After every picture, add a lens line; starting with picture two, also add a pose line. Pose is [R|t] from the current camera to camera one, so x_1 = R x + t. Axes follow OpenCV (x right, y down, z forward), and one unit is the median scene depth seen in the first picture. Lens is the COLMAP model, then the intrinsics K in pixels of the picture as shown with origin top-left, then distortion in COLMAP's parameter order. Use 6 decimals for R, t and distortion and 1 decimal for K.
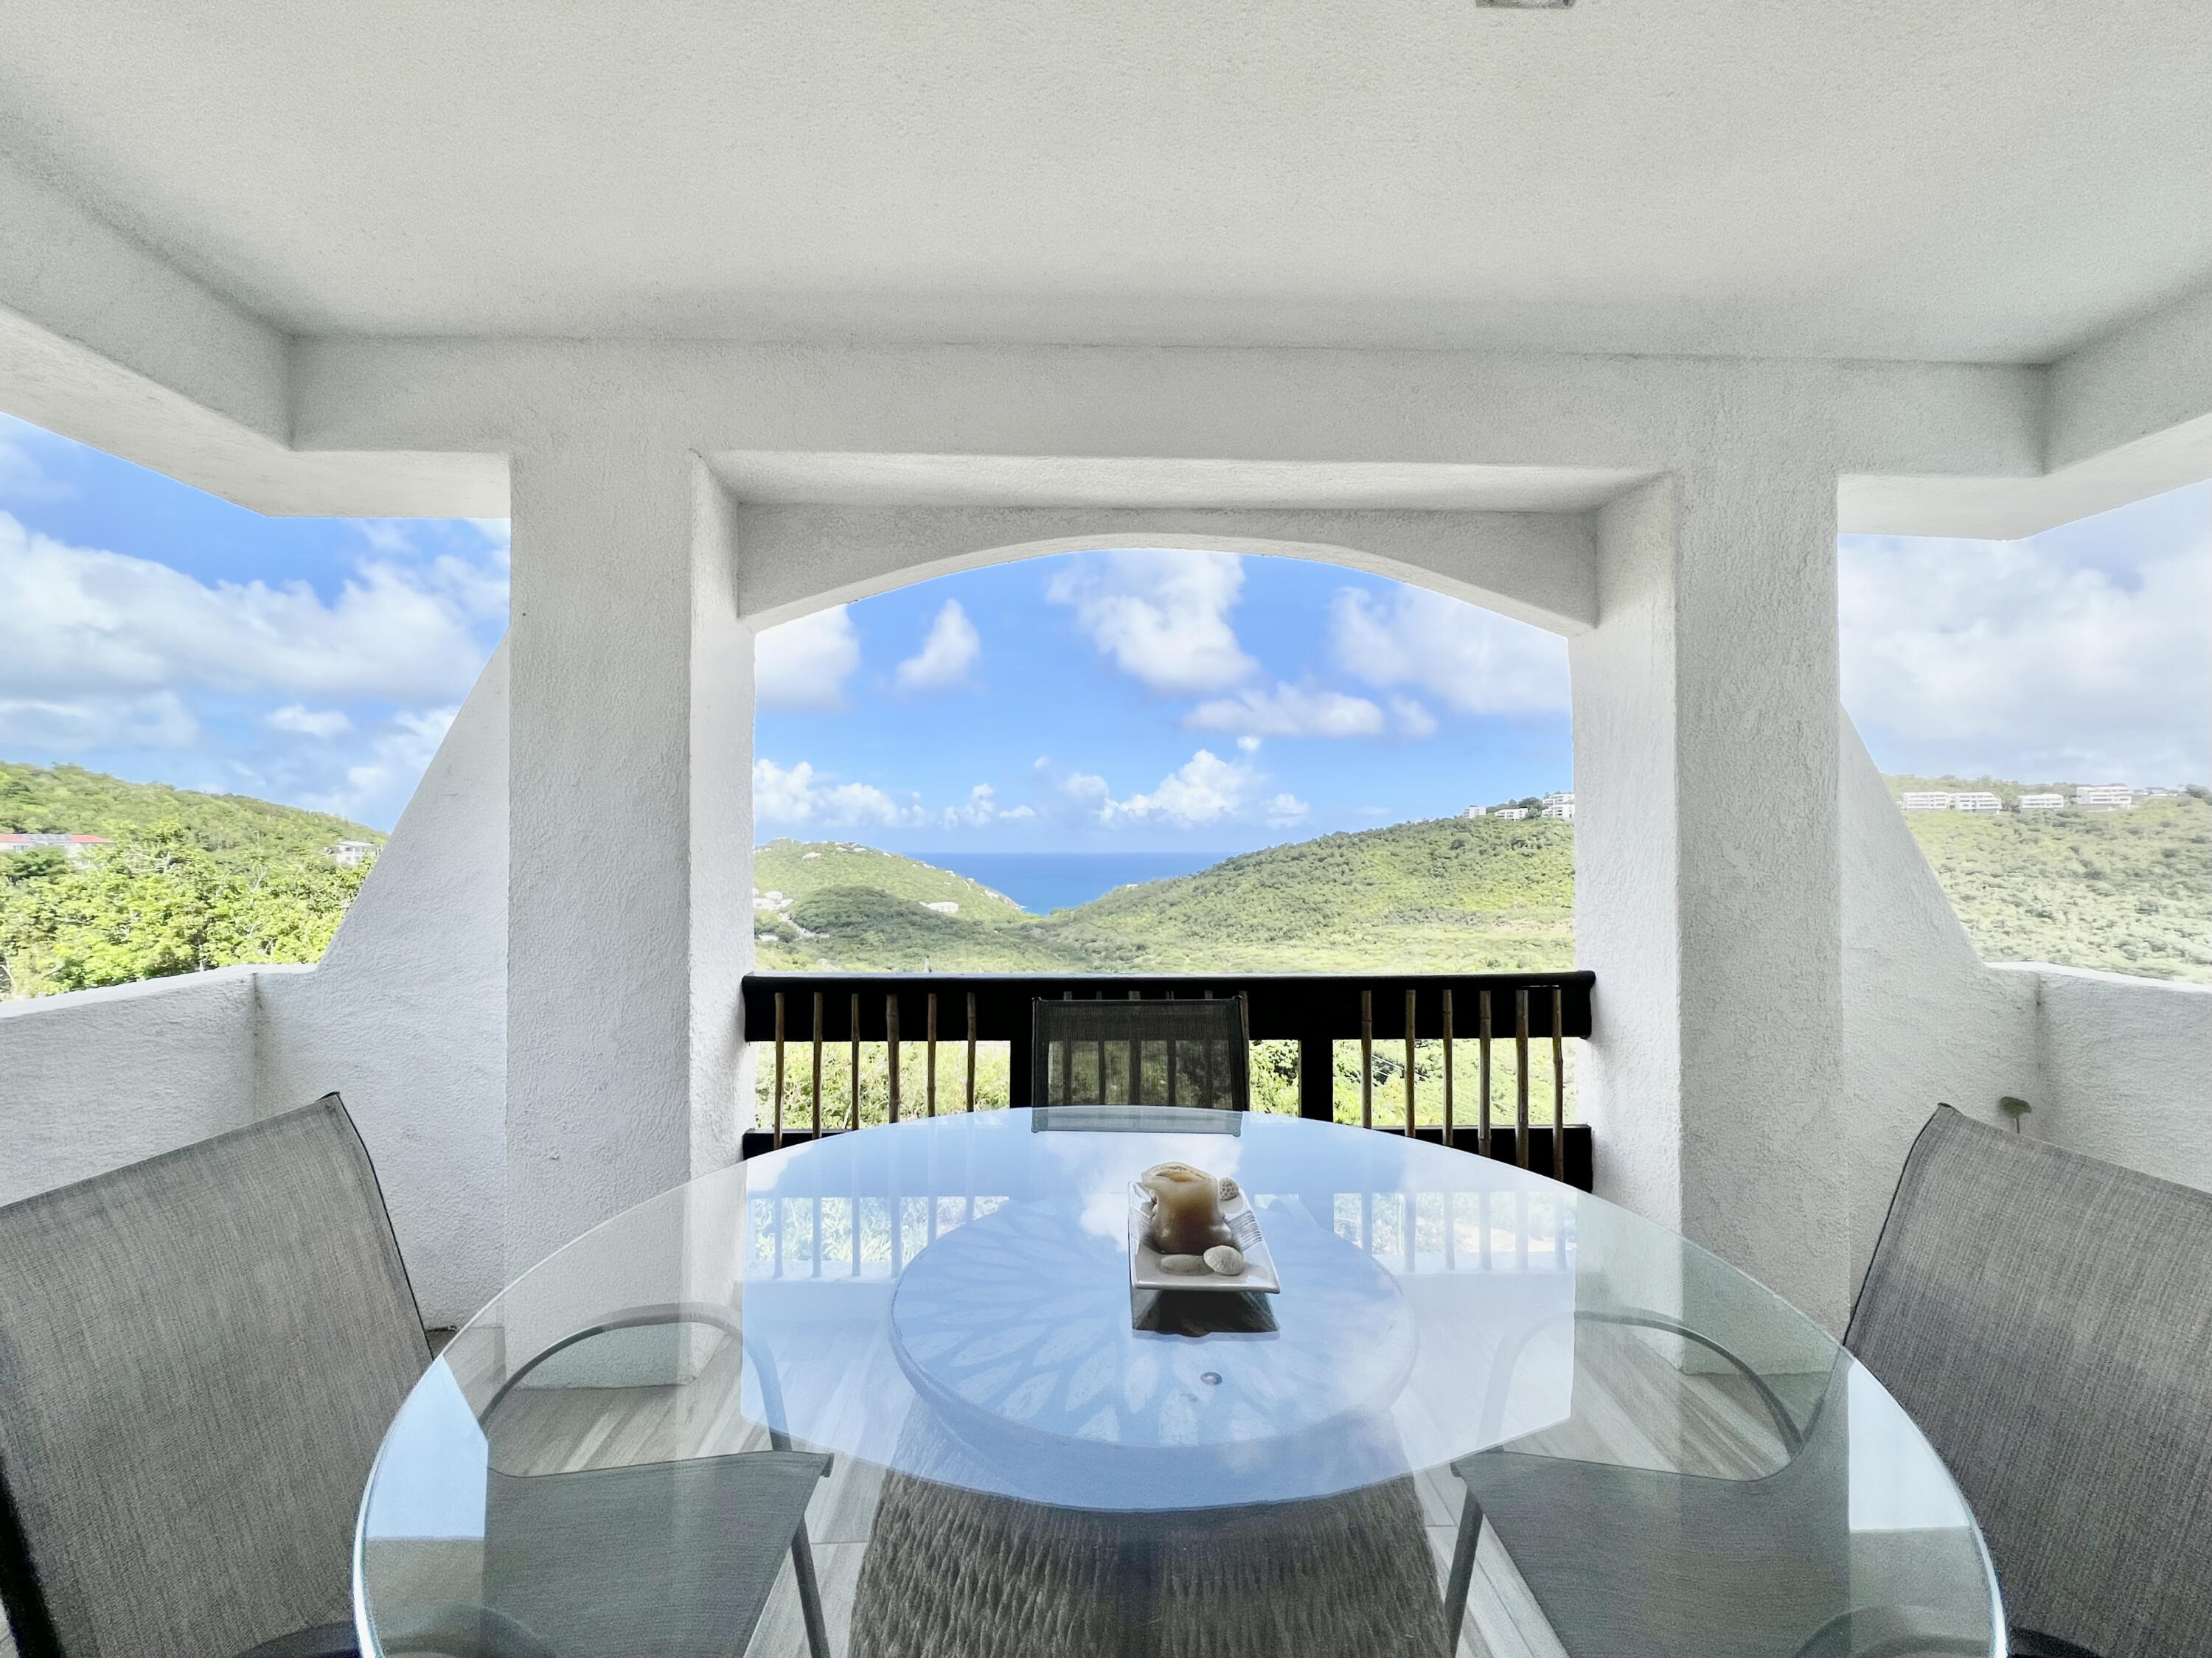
lens RADIAL K [[897.6, 0, 1102.4], [0, 897.6, 841.8], [0, 0, 1]] dist [0.001303, -0.000298]
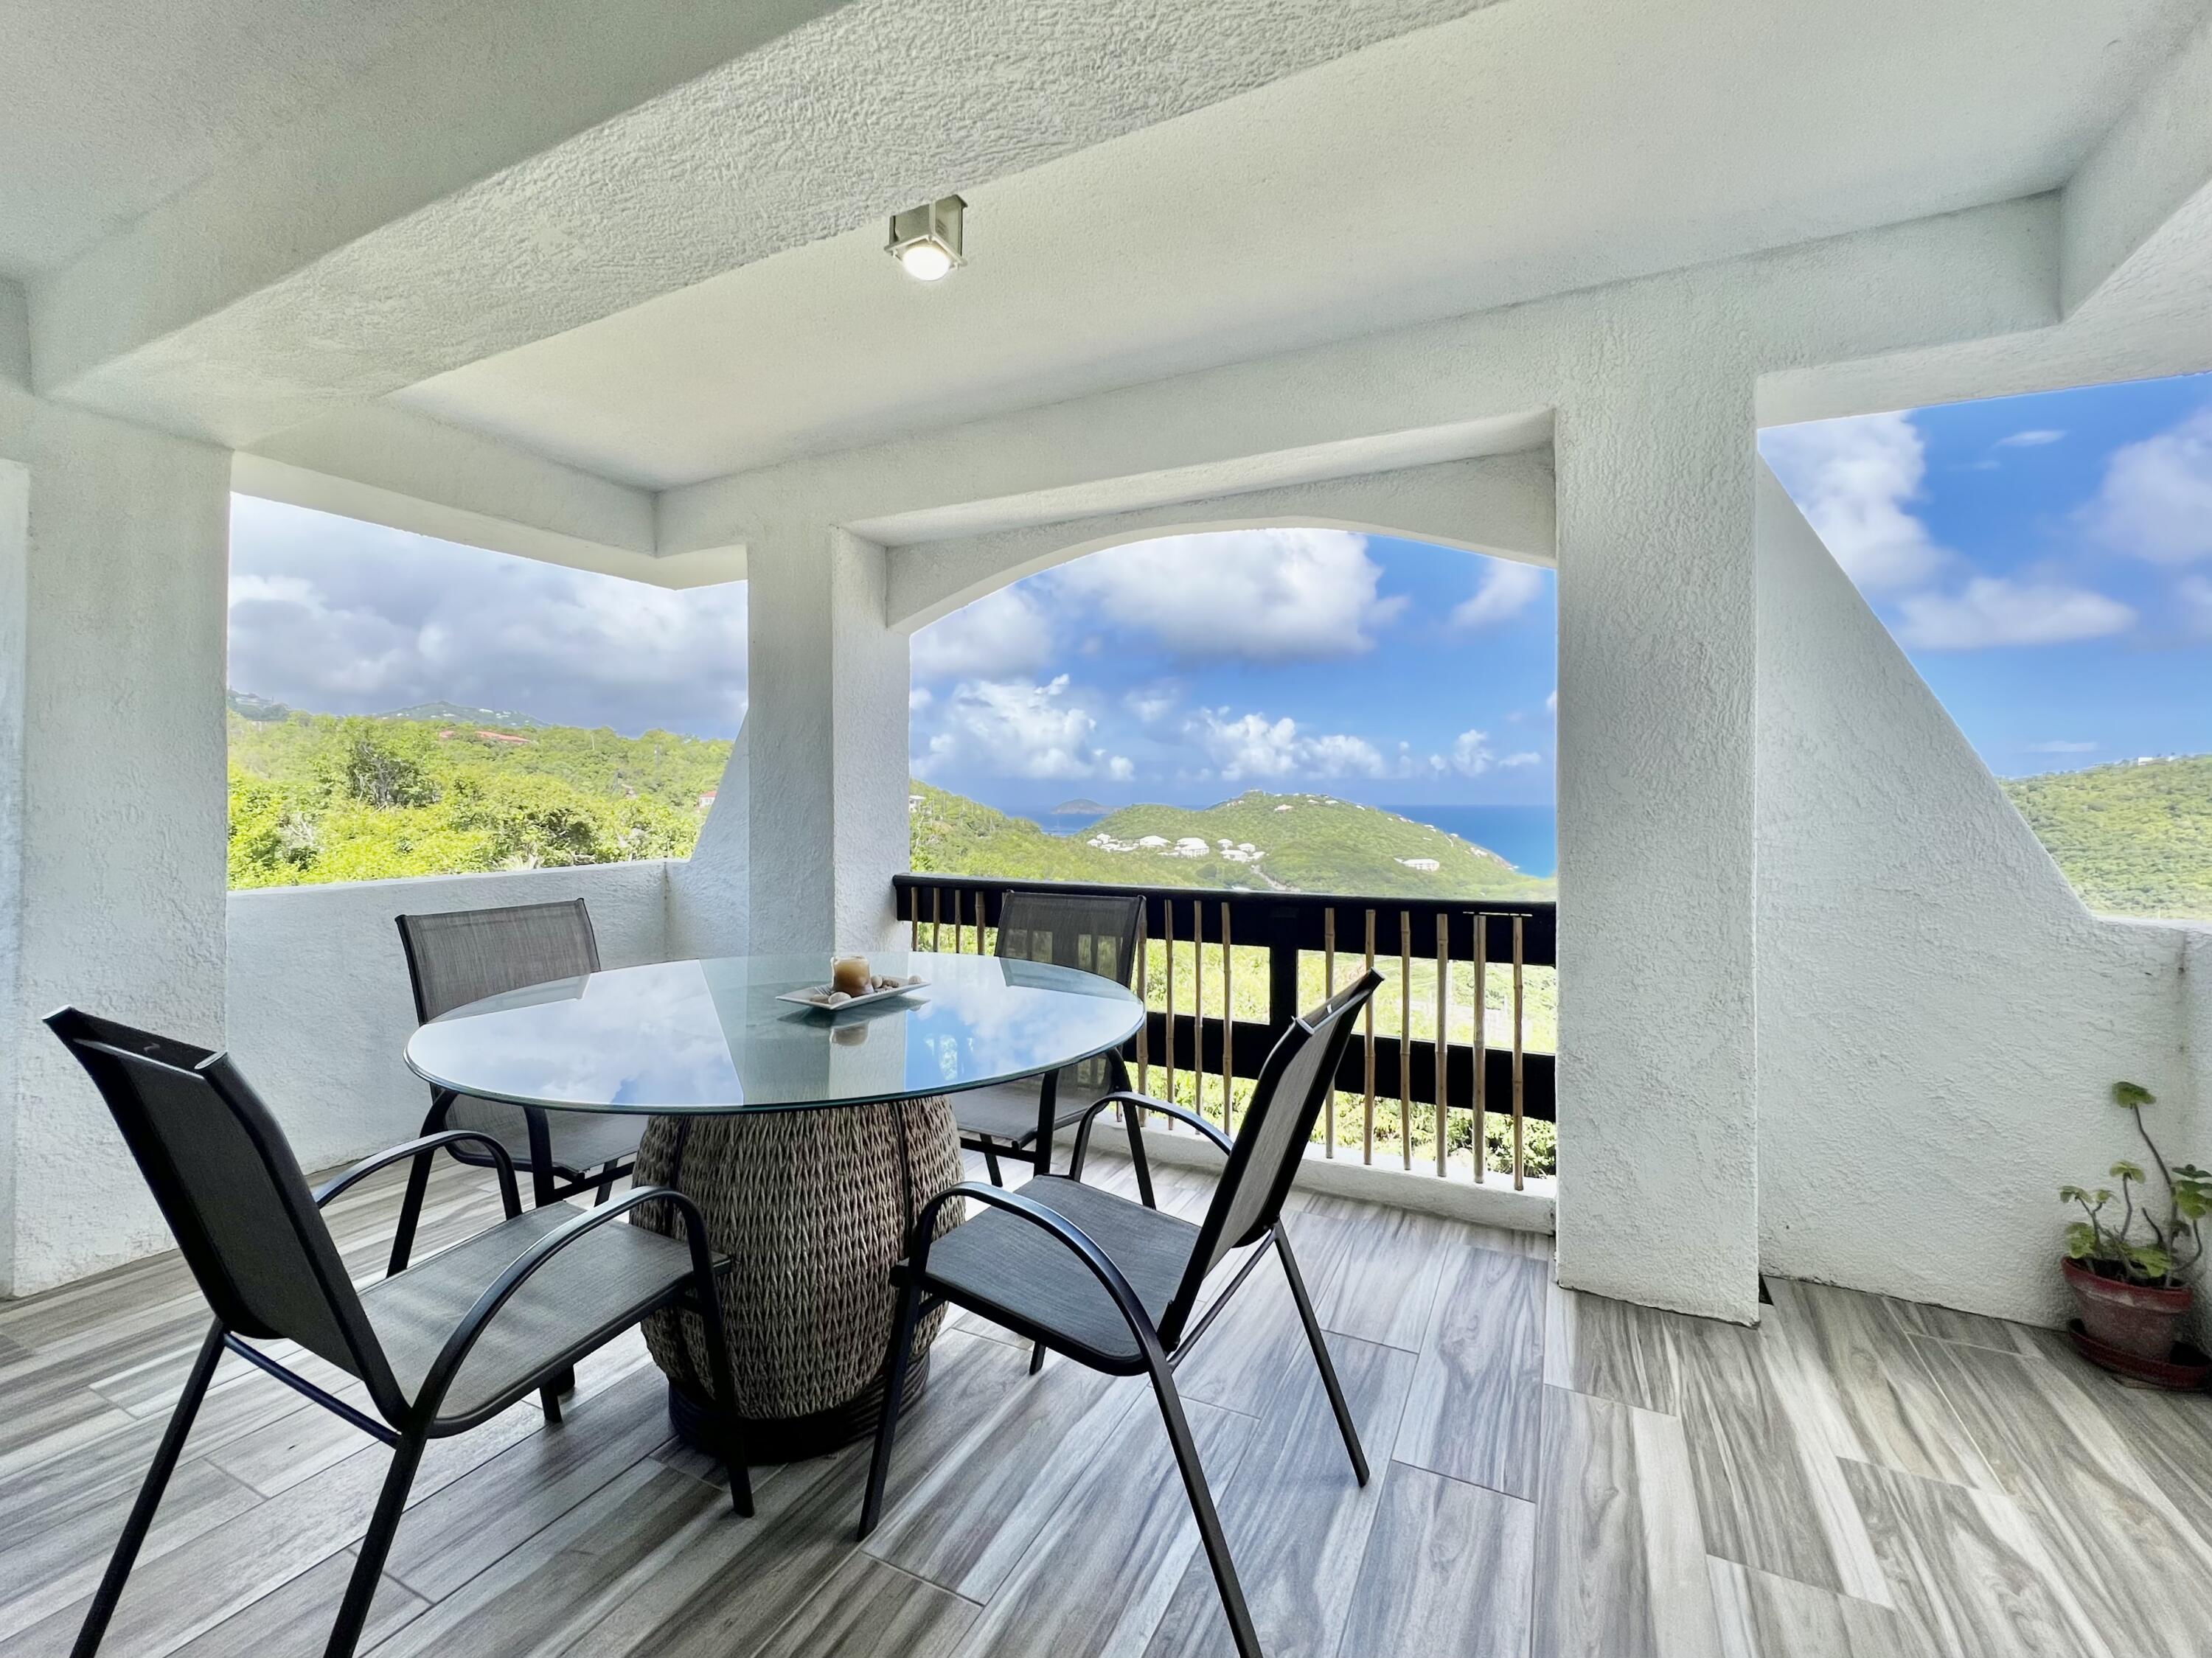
lens RADIAL K [[933.7, 0, 1100.1], [0, 933.7, 804.3], [0, 0, 1]] dist [0.004473, 0.000081]
pose [[0.882438, 0.000439, -0.470429, 0.652518], [0.005296, 0.999927, 0.010867, 0.023448], [0.470400, -0.012081, 0.882371, -0.183510]]
